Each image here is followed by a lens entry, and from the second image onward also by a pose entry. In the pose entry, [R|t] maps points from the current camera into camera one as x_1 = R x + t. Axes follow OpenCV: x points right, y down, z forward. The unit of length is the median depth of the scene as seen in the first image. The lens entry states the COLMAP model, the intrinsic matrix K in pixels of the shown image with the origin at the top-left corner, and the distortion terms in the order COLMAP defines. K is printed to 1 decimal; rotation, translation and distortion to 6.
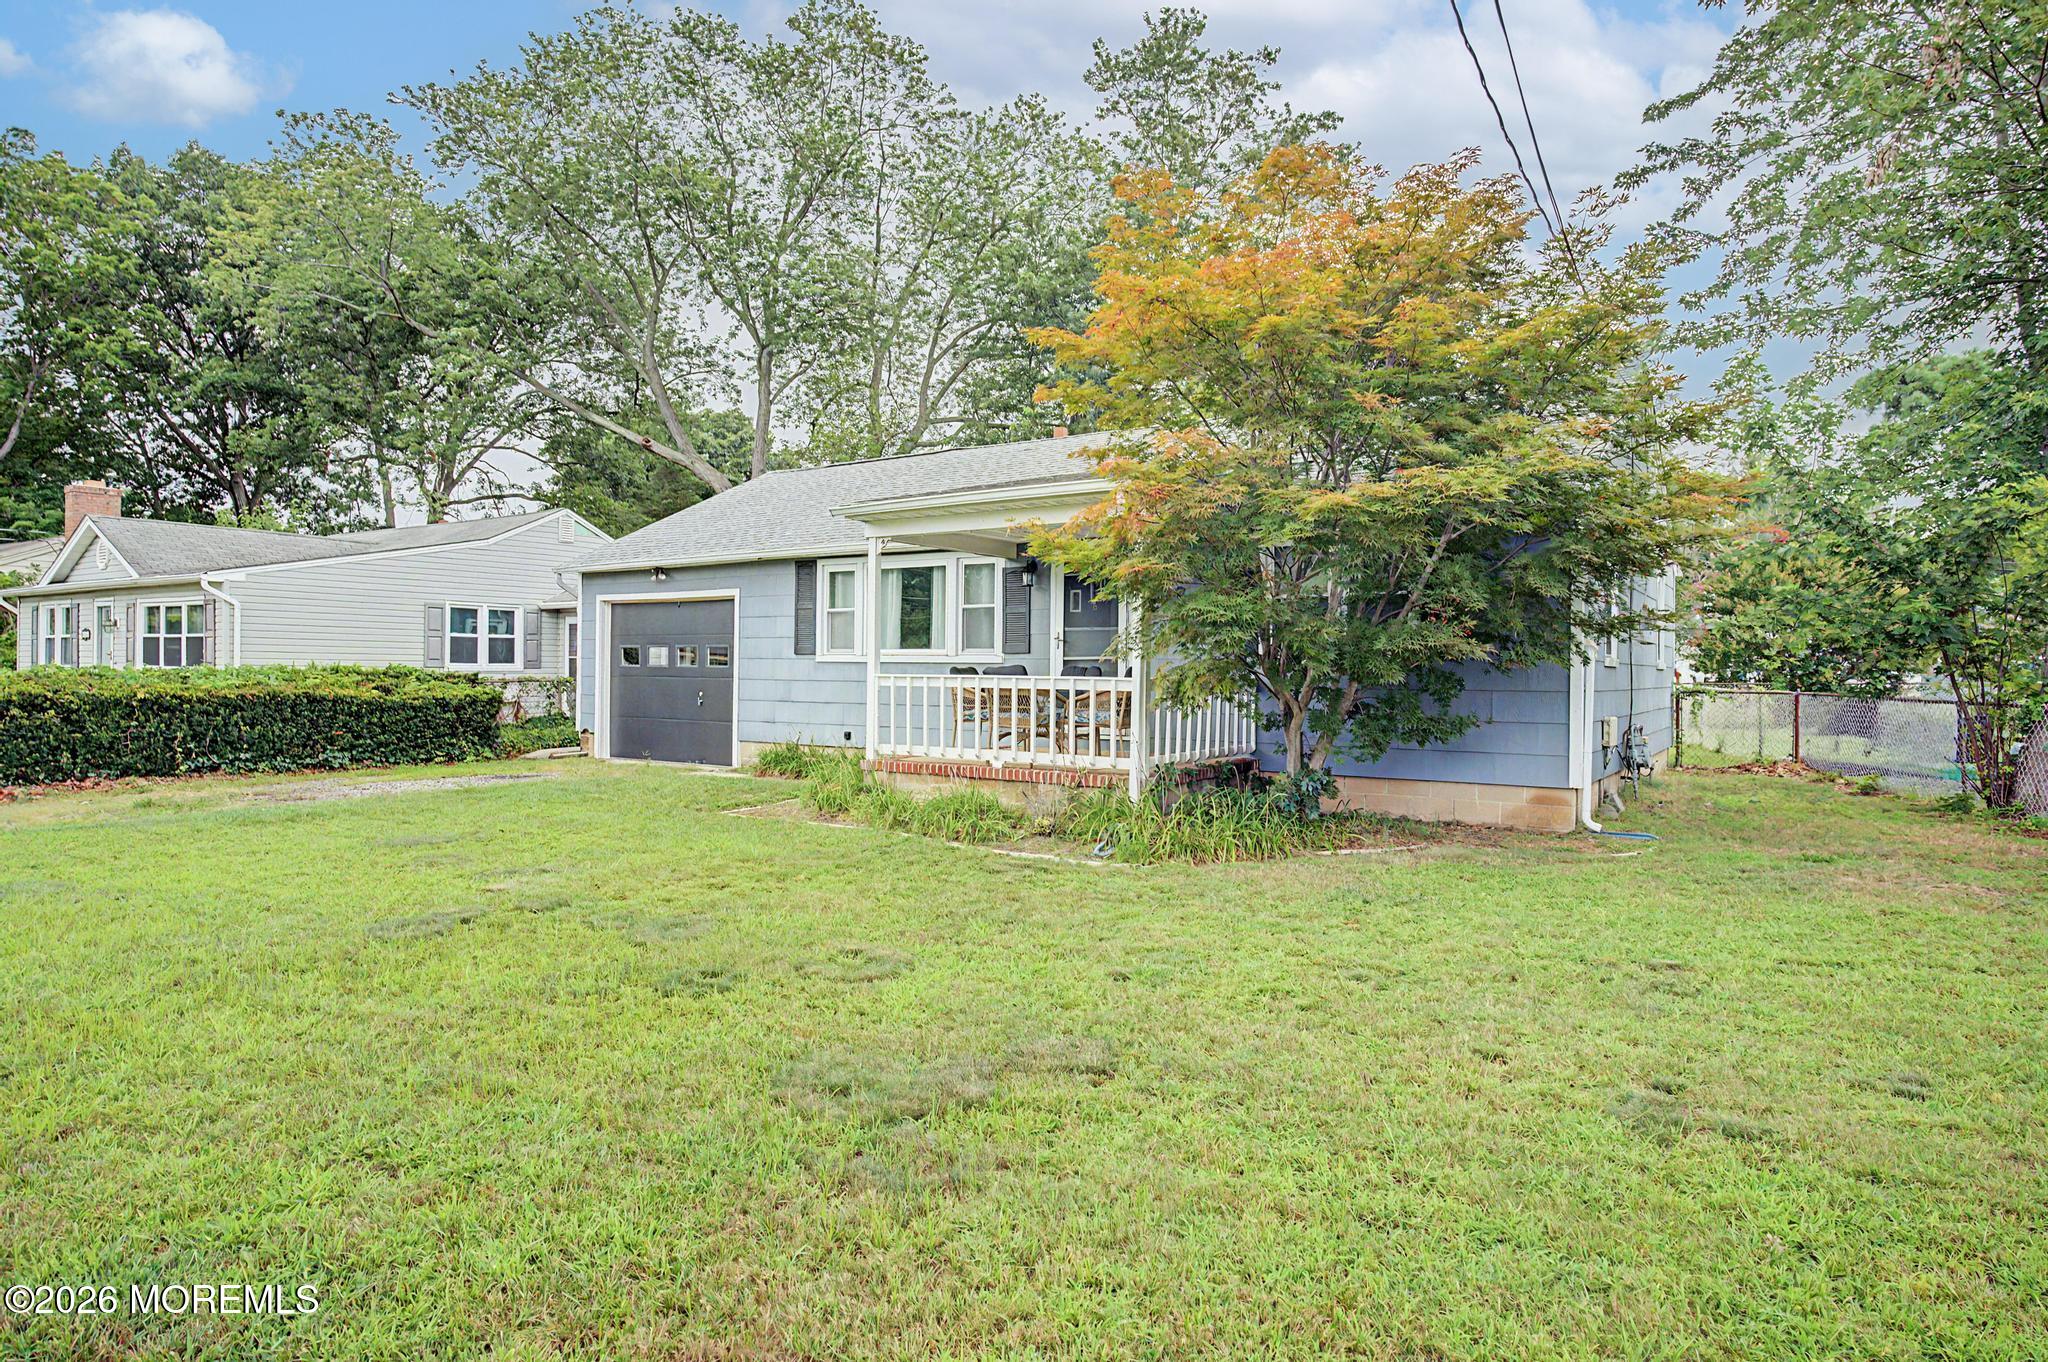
lens RADIAL K [[1204.8, 0, 1024.7], [0, 1204.8, 682.0], [0, 0, 1]] dist [0.003680, 0.000335]
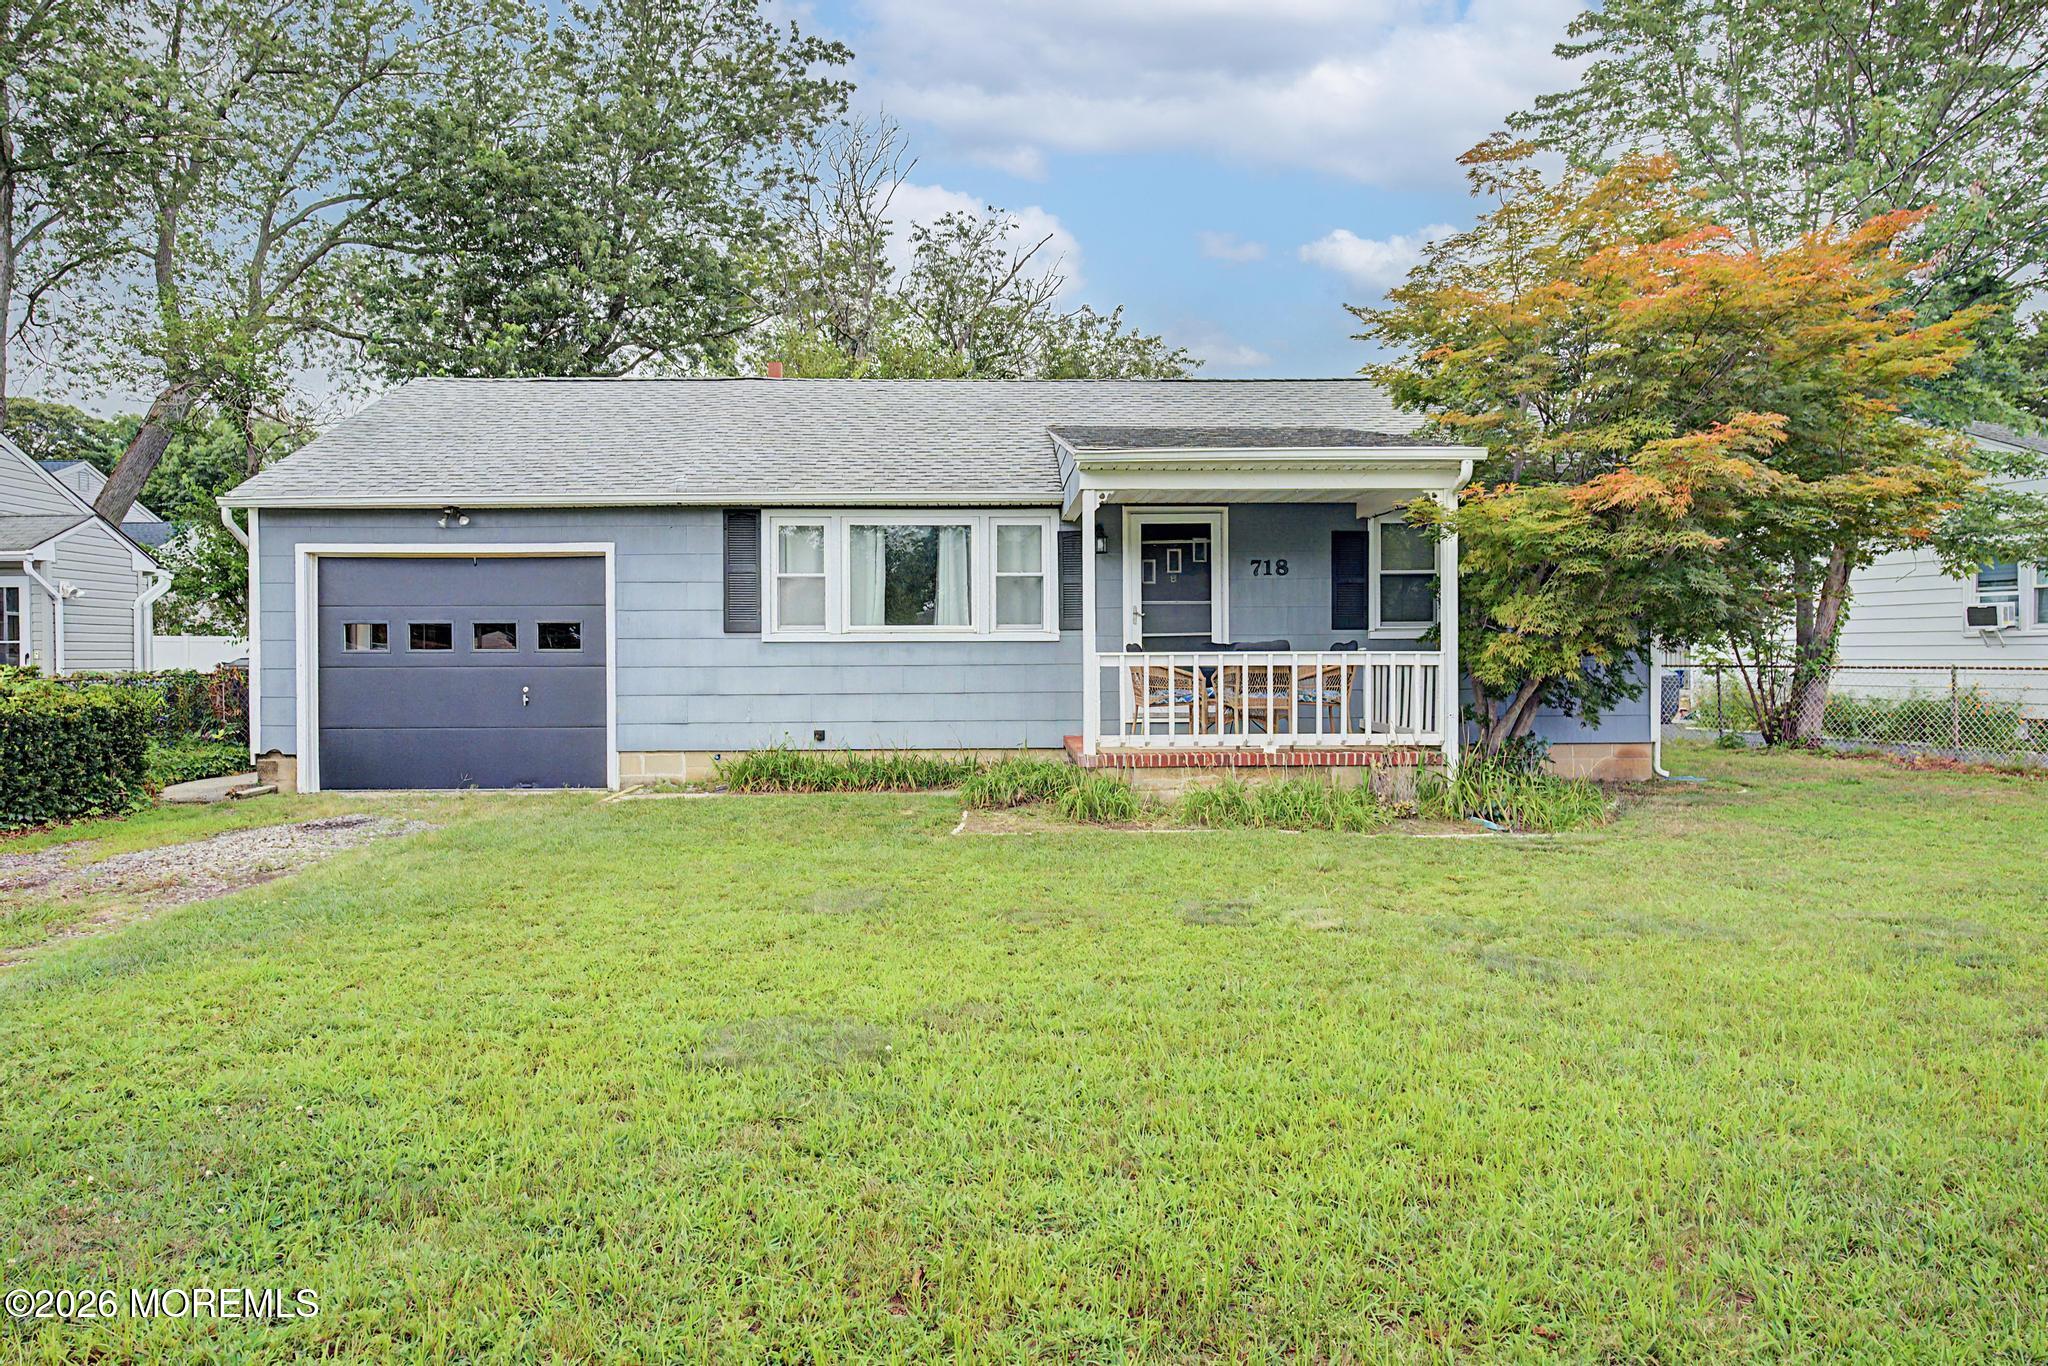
lens RADIAL K [[1342.4, 0, 1017.0], [0, 1342.4, 664.2], [0, 0, 1]] dist [0.017293, -0.002338]
pose [[0.811149, -0.017019, 0.584591, -0.559832], [0.018910, 0.999817, 0.002870, -0.001816], [-0.584533, 0.008727, 0.811323, 0.211612]]
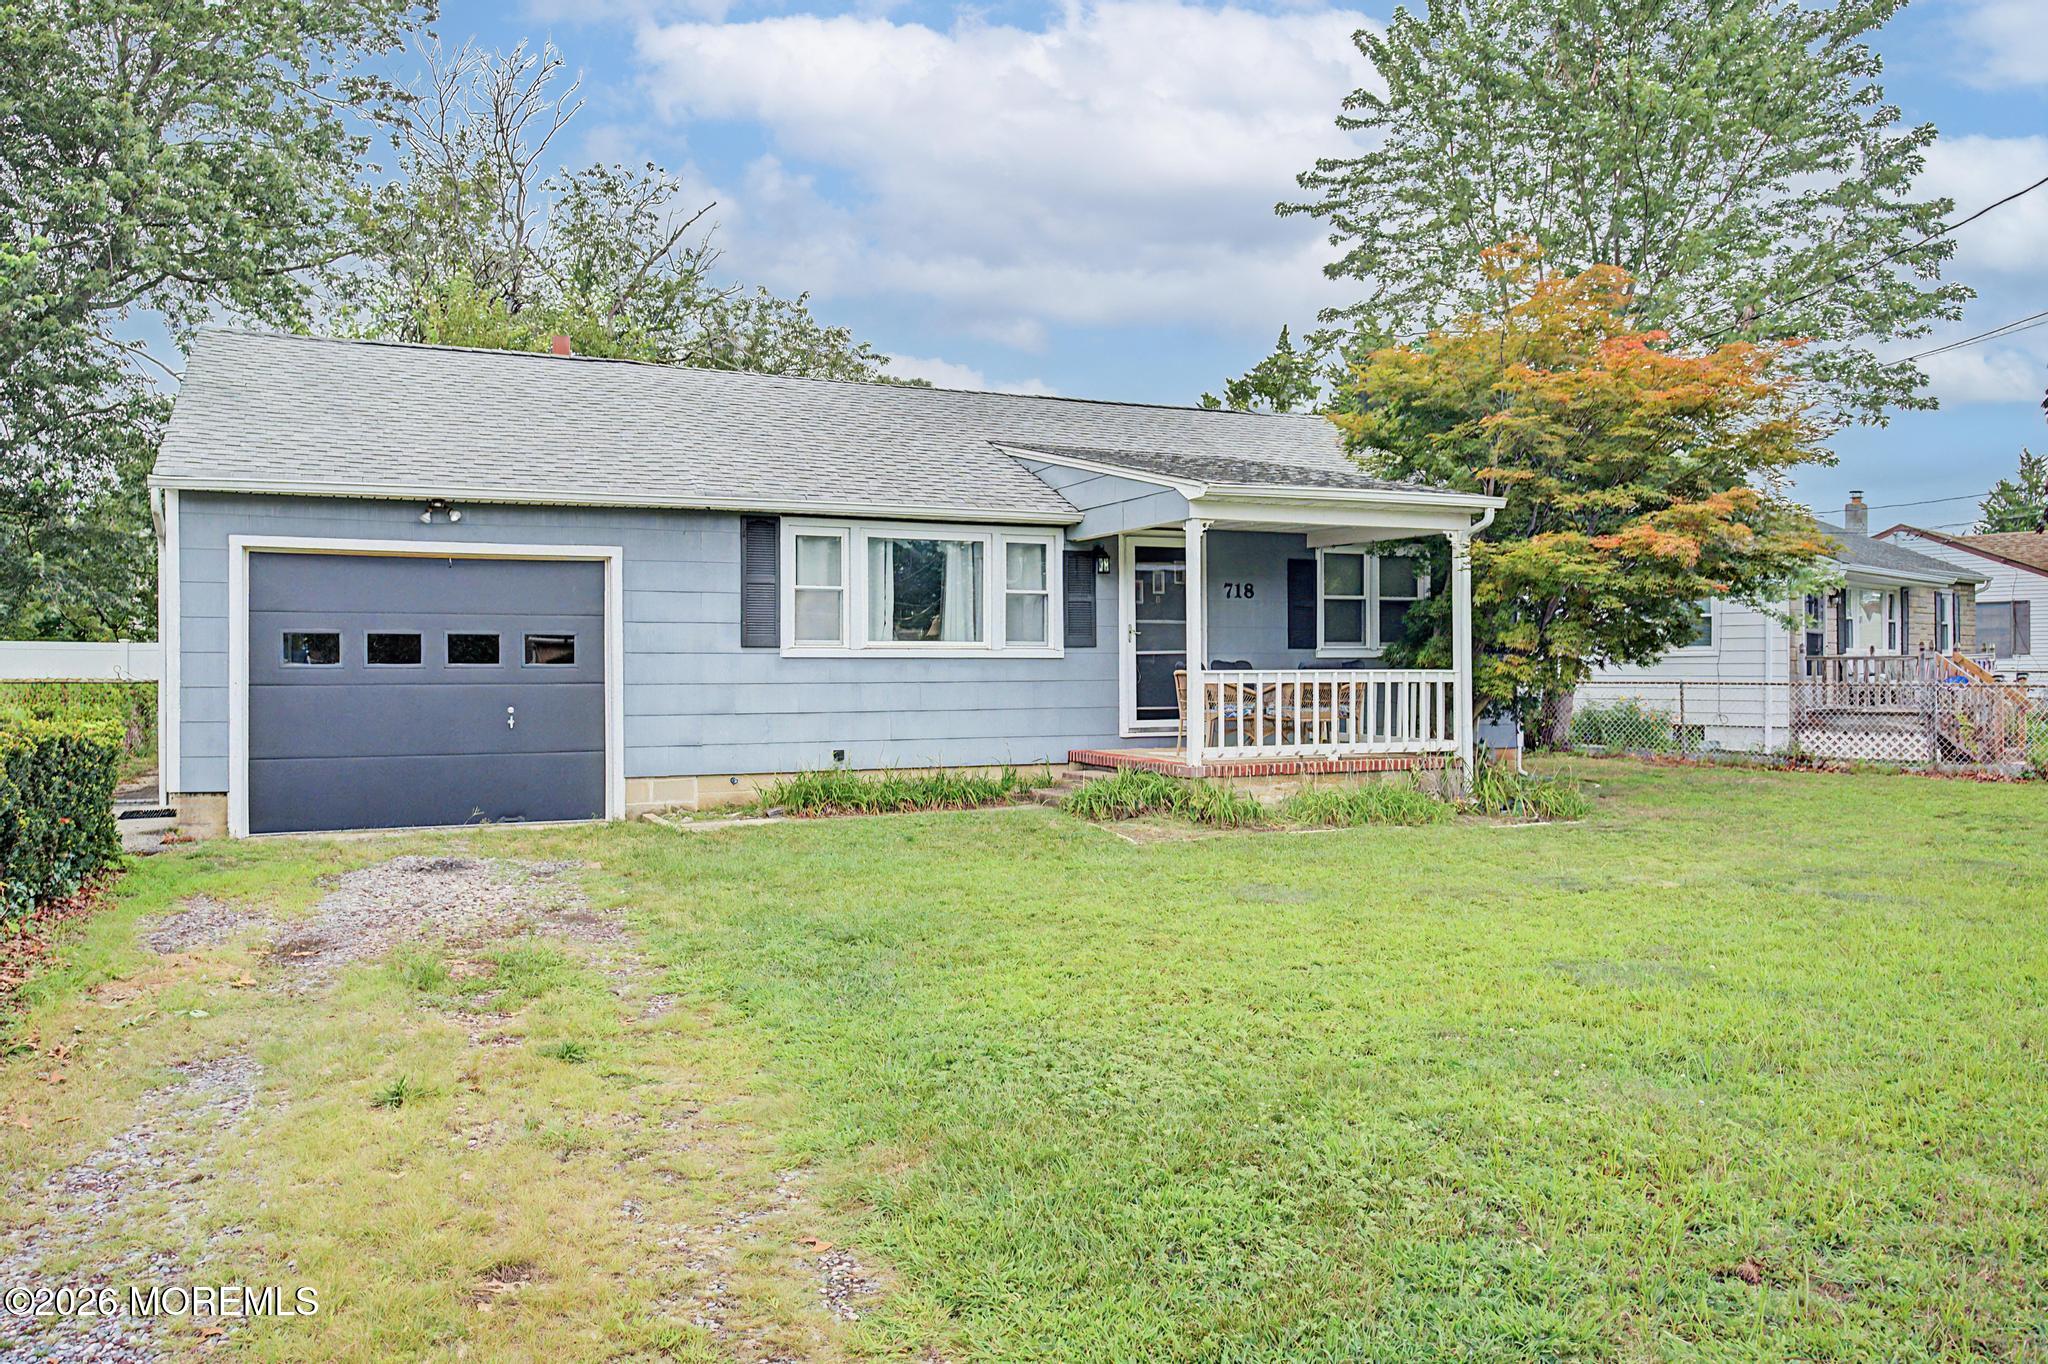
lens RADIAL K [[1525.0, 0, 1027.8], [0, 1525.0, 688.9], [0, 0, 1]] dist [-0.001470, 0.003728]
pose [[0.507968, -0.022347, 0.861086, -0.915721], [0.016541, 0.999732, 0.016187, -0.010553], [-0.861217, 0.006021, 0.508202, 0.415012]]
